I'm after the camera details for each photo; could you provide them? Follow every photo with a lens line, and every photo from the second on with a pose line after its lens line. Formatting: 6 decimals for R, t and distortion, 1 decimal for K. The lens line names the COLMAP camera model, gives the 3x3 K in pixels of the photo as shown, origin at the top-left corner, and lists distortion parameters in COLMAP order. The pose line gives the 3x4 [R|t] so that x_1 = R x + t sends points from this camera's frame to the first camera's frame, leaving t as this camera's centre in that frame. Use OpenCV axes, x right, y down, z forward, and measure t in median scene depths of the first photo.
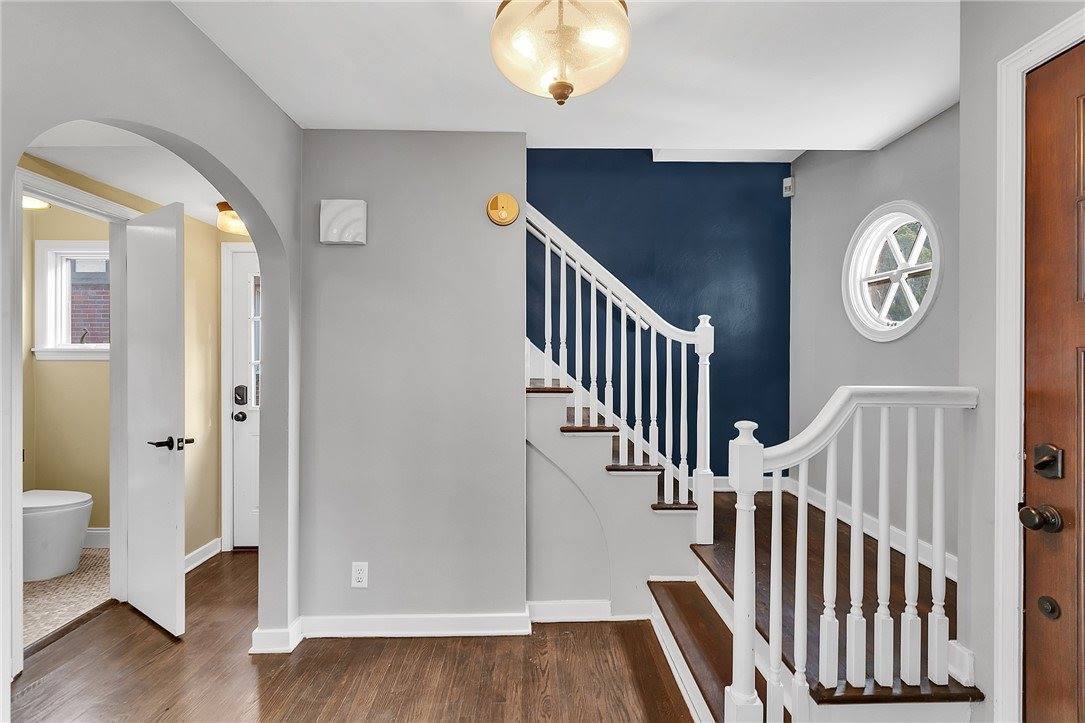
lens RADIAL K [[512.5, 0, 542.3], [0, 512.5, 357.9], [0, 0, 1]] dist [-0.006329, 0.001352]
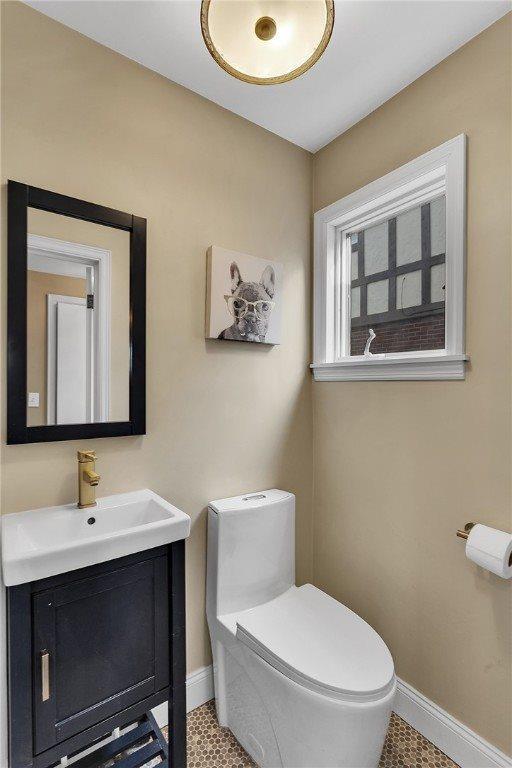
lens RADIAL K [[362.8, 0, 256.6], [0, 362.8, 385.9], [0, 0, 1]] dist [-0.006329, 0.001352]
pose [[0.563739, 0.000227, -0.825953, -0.602402], [-0.005191, 0.999981, -0.003268, 0.014934], [0.825937, 0.006129, 0.563730, 0.629835]]
